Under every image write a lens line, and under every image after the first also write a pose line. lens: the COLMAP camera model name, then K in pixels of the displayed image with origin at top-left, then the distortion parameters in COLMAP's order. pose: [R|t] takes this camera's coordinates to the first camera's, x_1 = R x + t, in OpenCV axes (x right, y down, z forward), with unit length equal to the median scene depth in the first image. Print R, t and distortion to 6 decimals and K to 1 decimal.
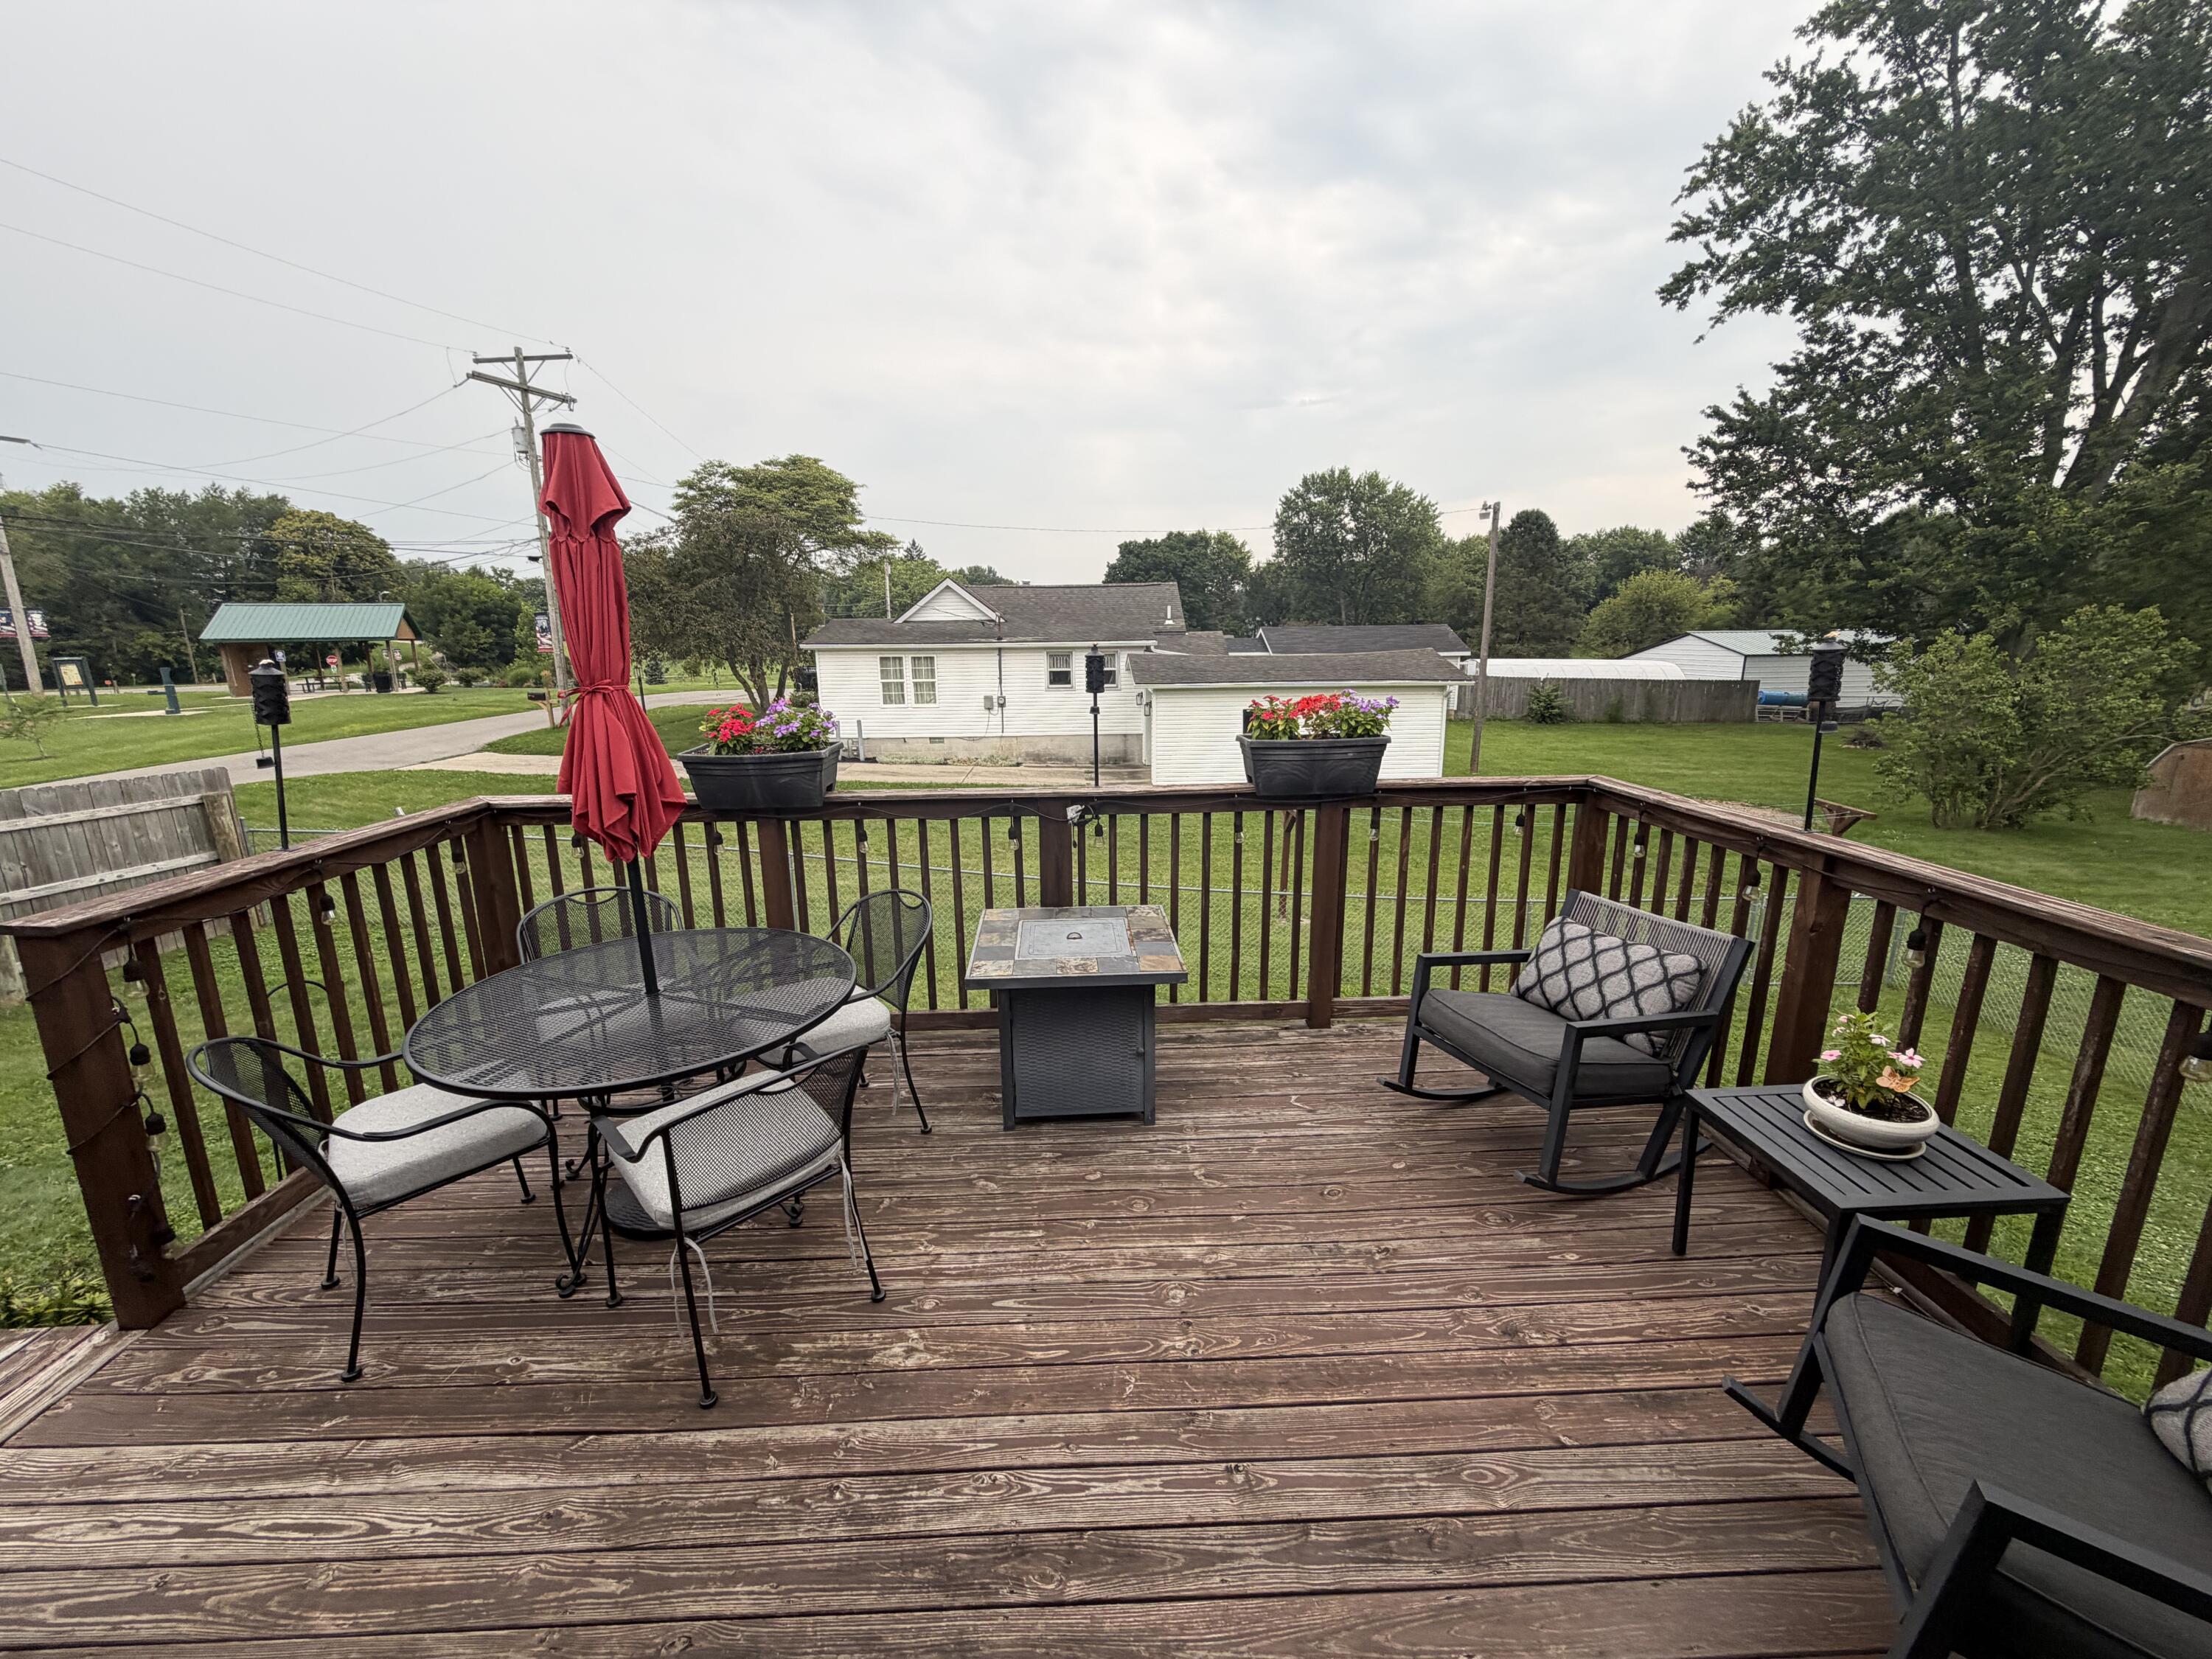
lens RADIAL K [[876.1, 0, 1103.1], [0, 876.1, 833.3], [0, 0, 1]] dist [-0.000207, -0.000028]
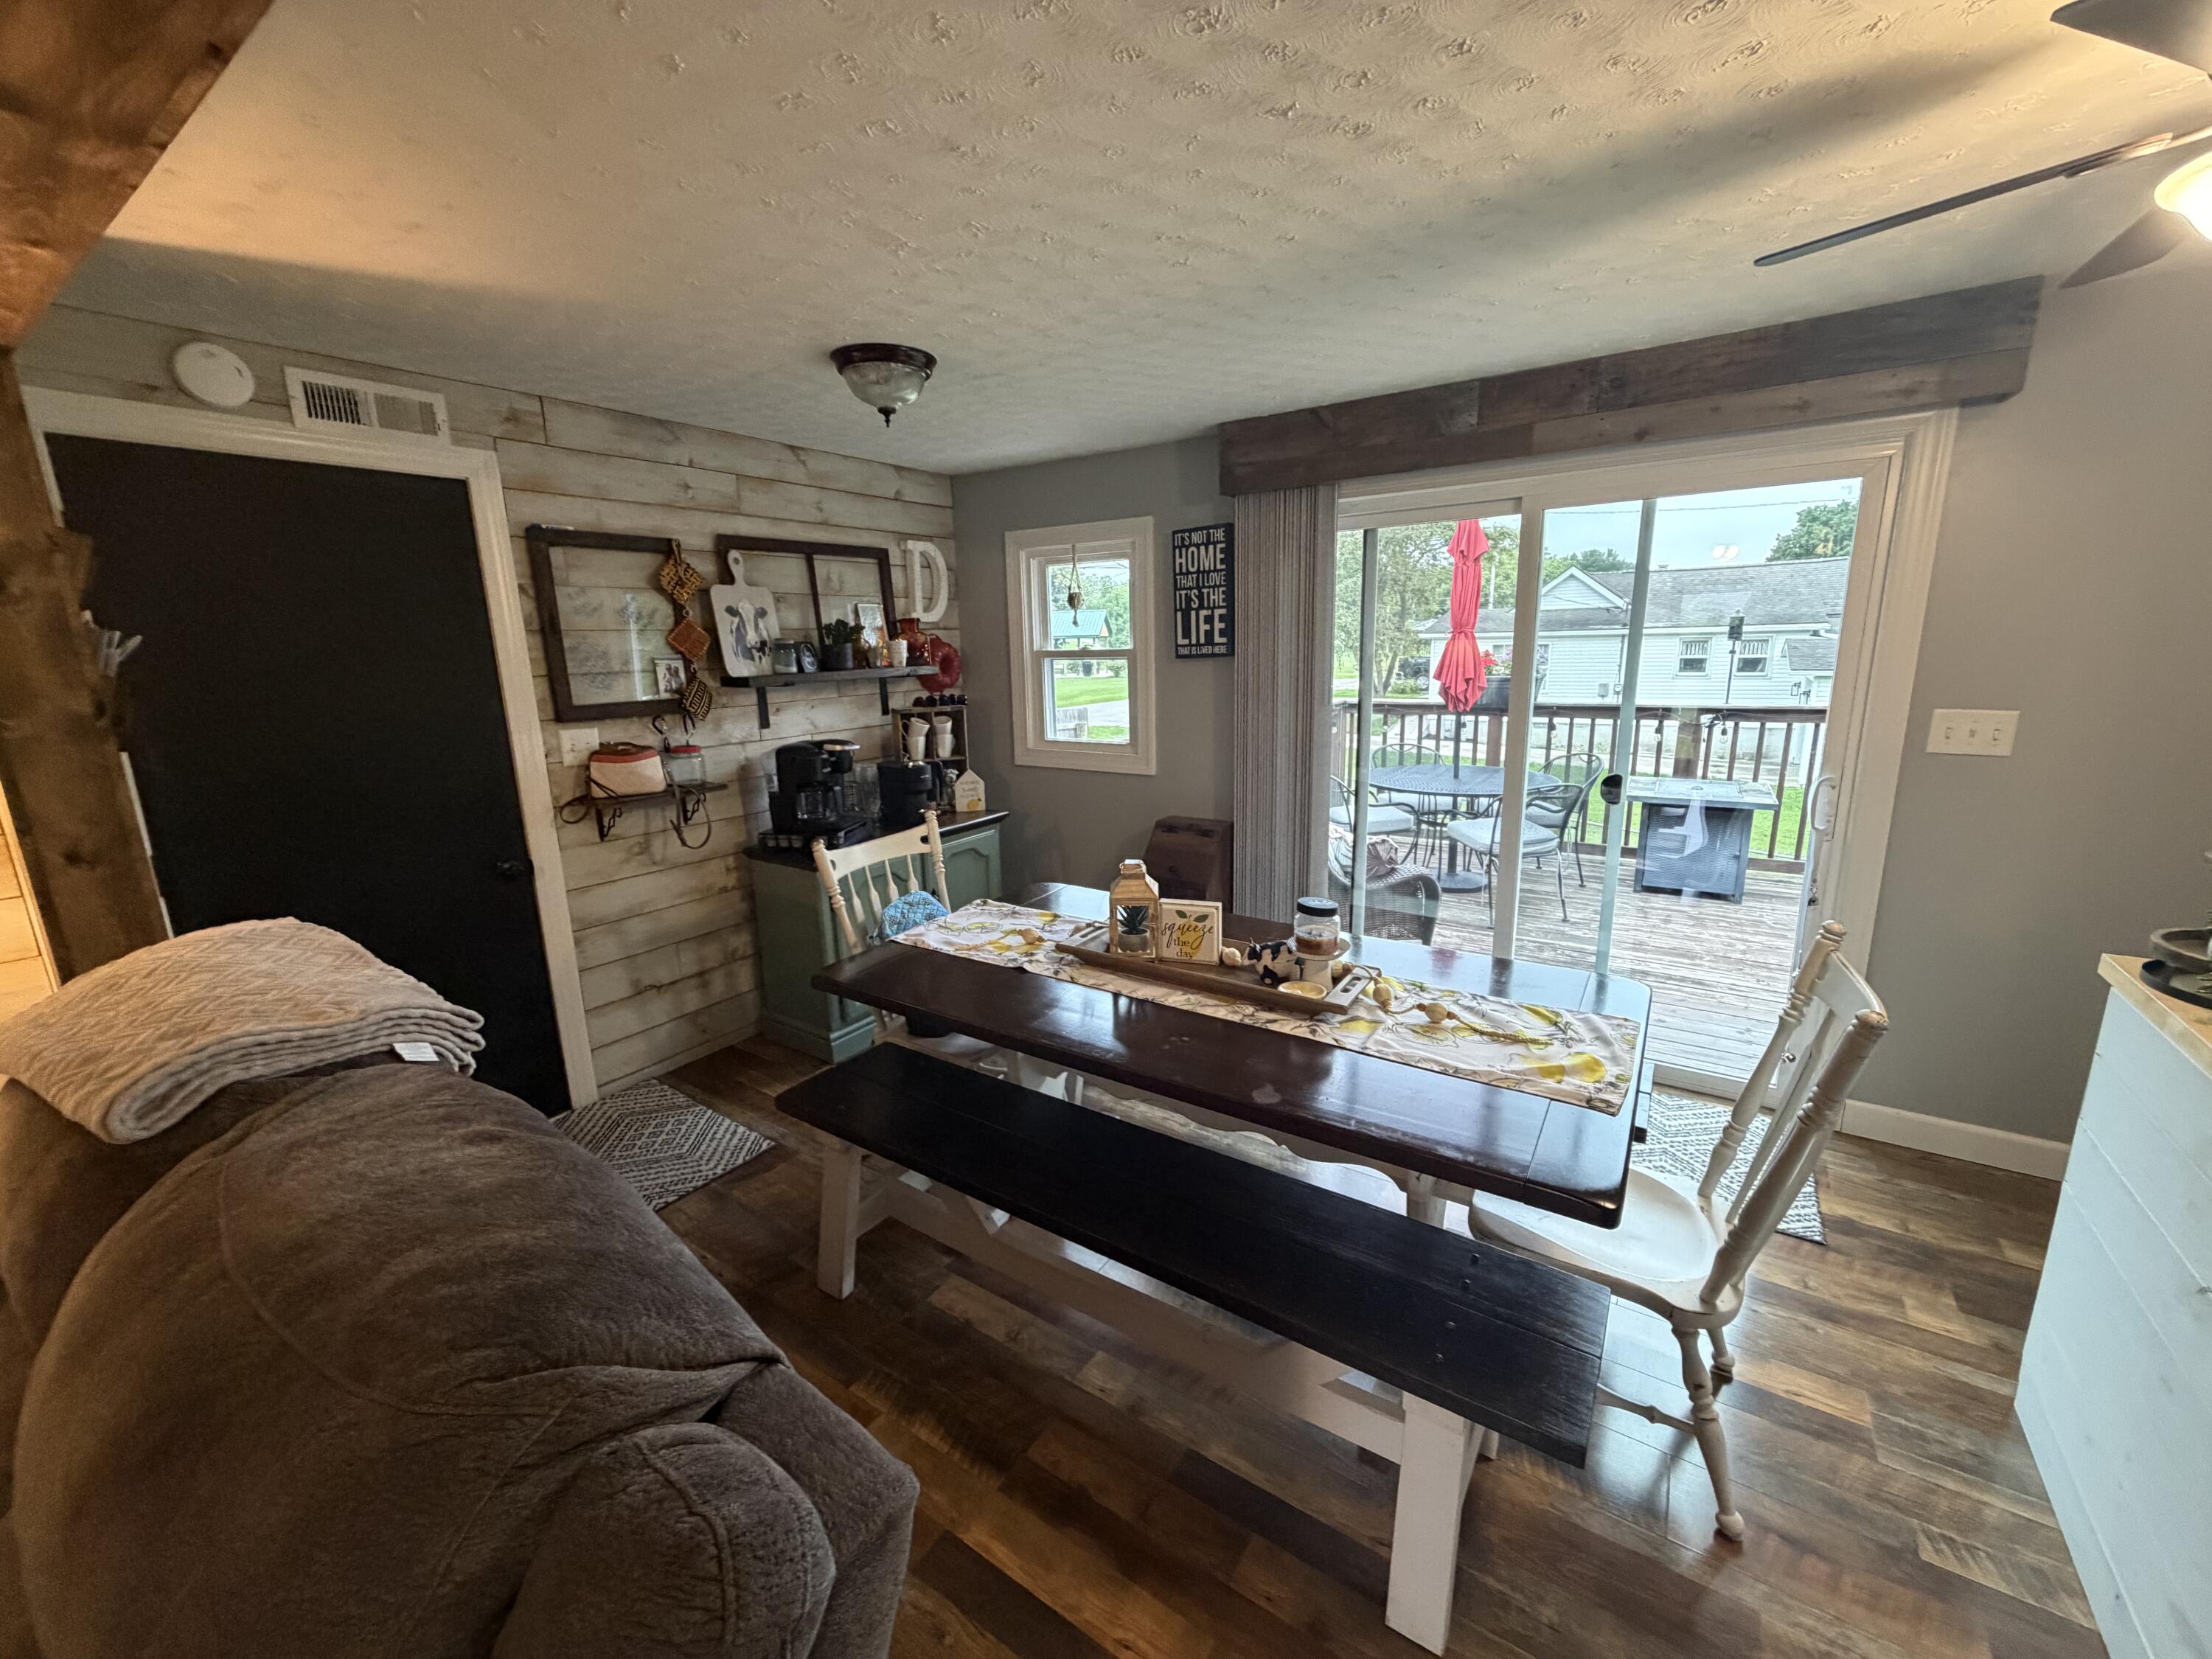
lens RADIAL K [[876.1, 0, 1096.4], [0, 876.1, 827.2], [0, 0, 1]] dist [-0.000207, -0.000028]
pose [[0.804968, 0.113973, -0.582269, 0.023992], [-0.115070, 0.992732, 0.035235, 0.253866], [0.582053, 0.038639, 0.812233, -0.941261]]
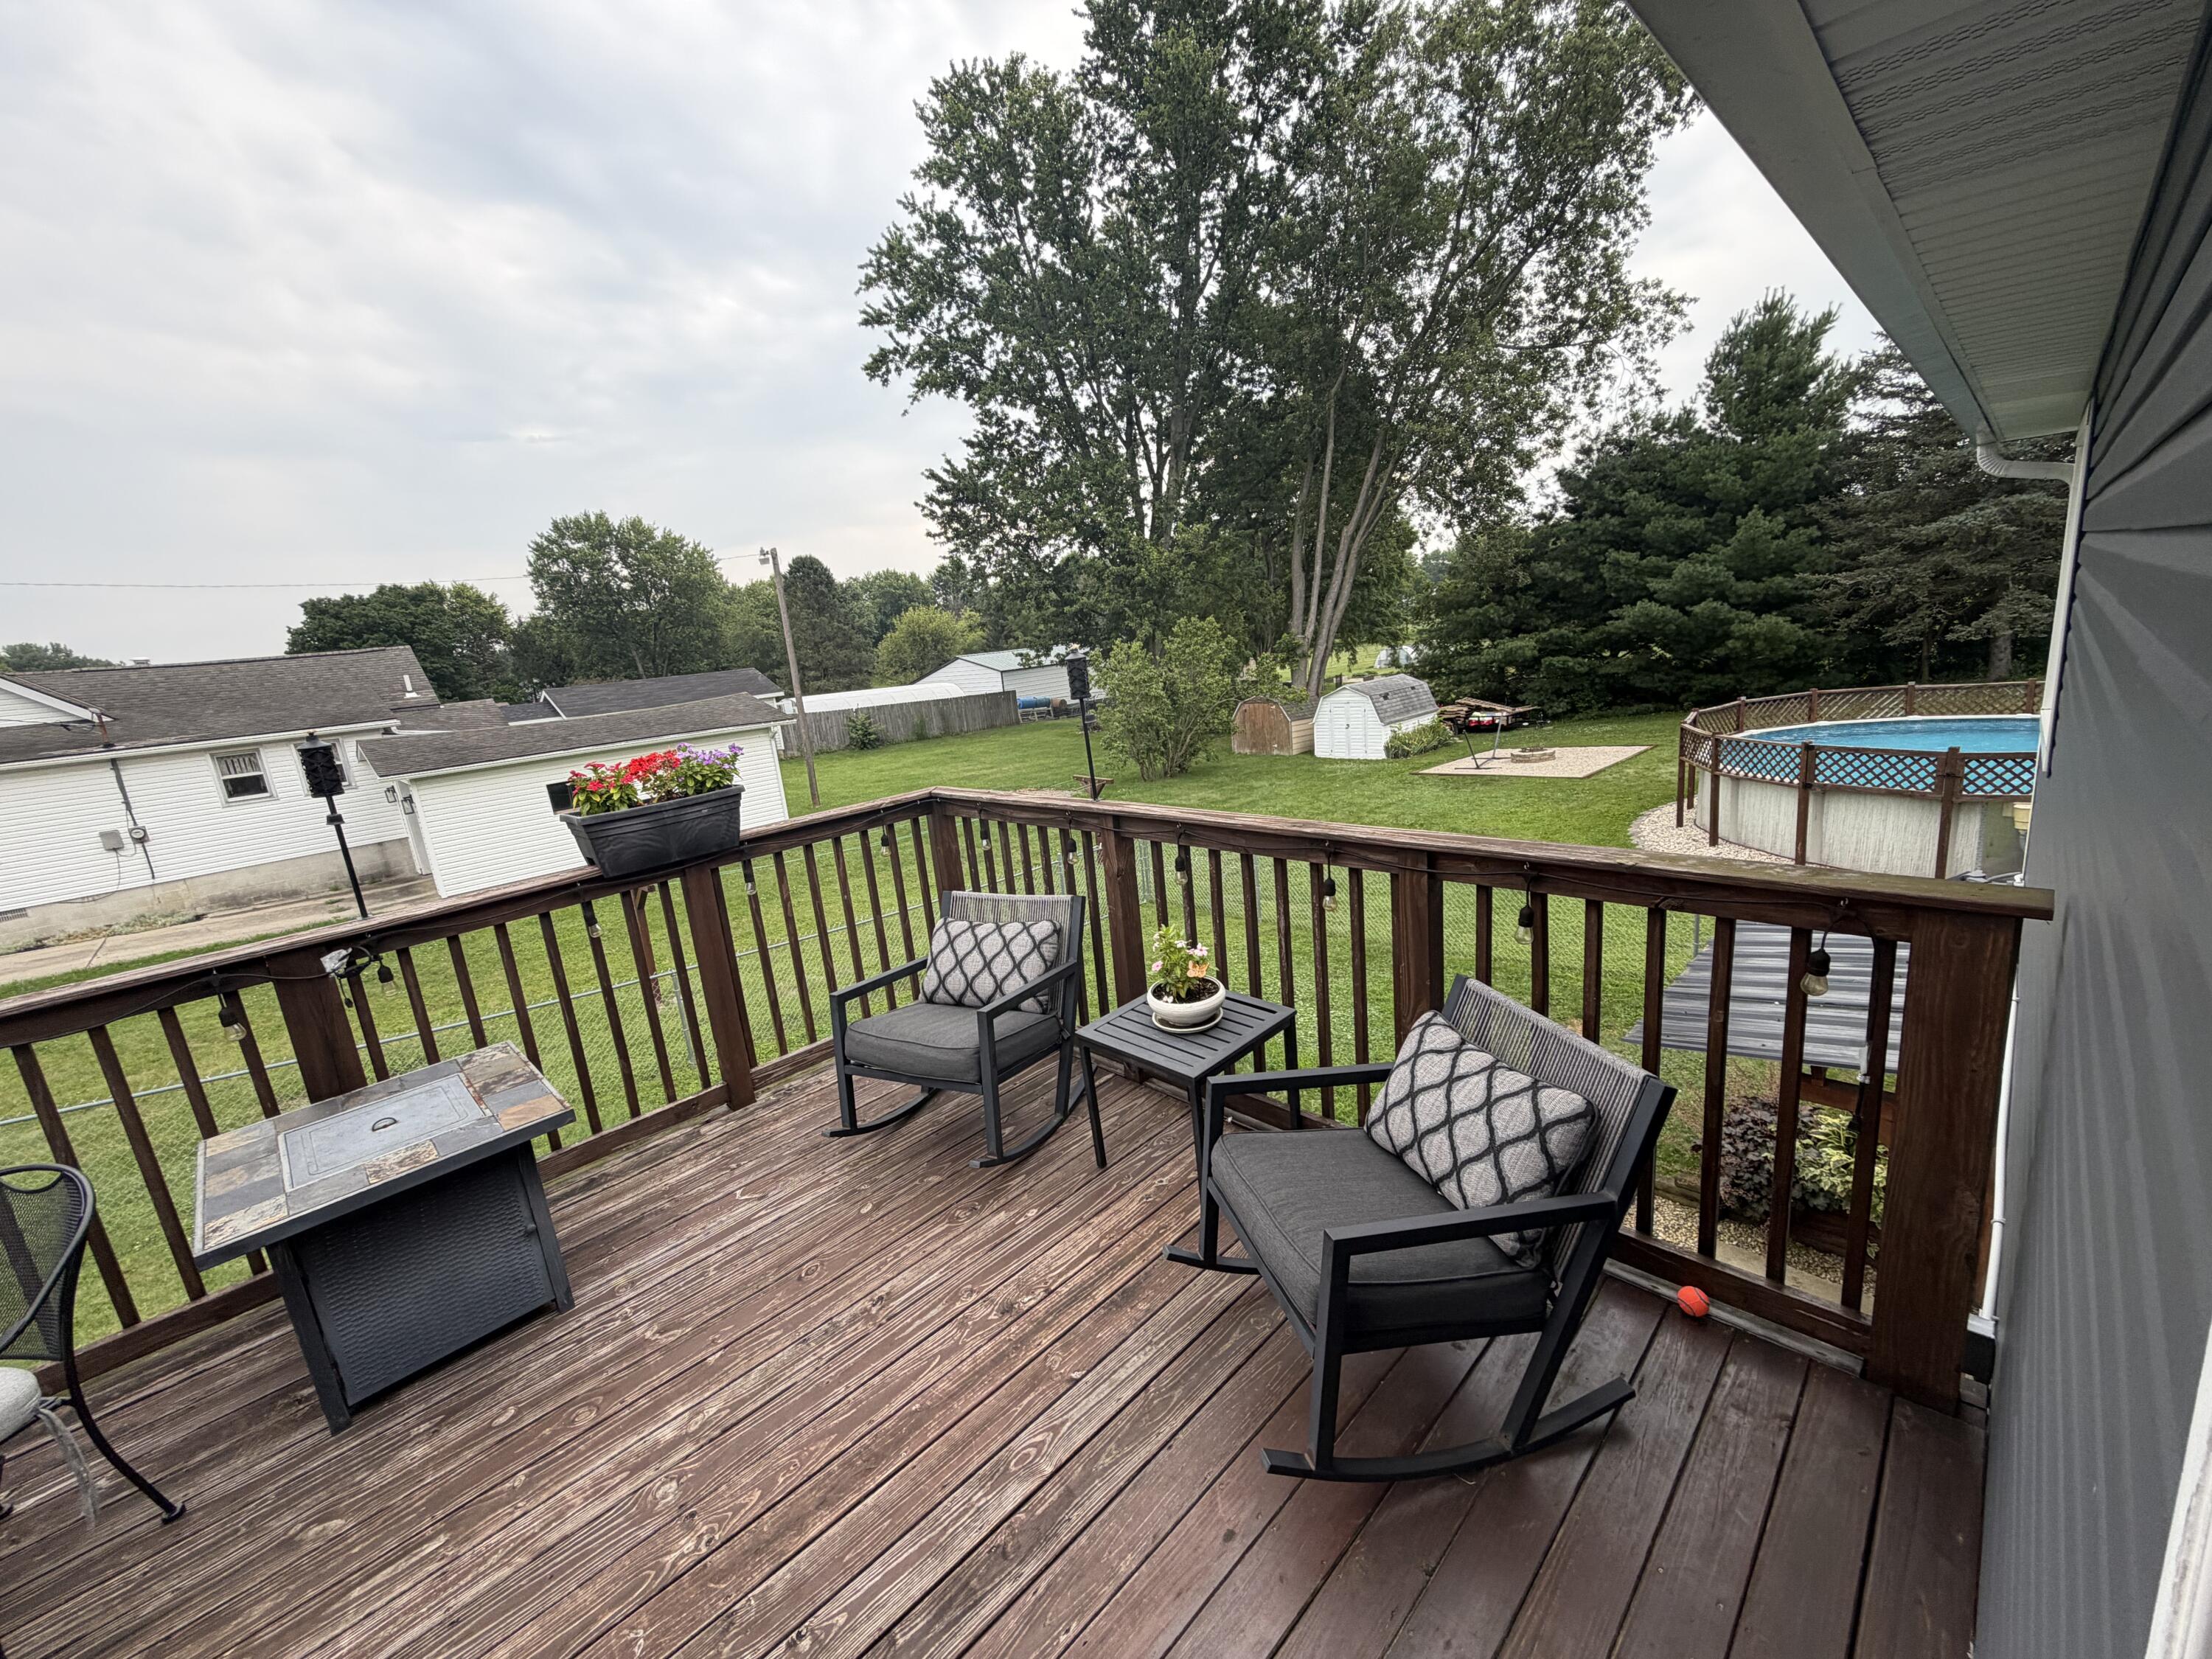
lens RADIAL K [[876.1, 0, 1096.6], [0, 876.1, 832.5], [0, 0, 1]] dist [-0.000207, -0.000028]
pose [[0.738614, -0.207288, 0.641468, -0.011551], [0.238282, 0.970404, 0.039215, -0.005393], [-0.630612, 0.123886, 0.766147, 0.028918]]
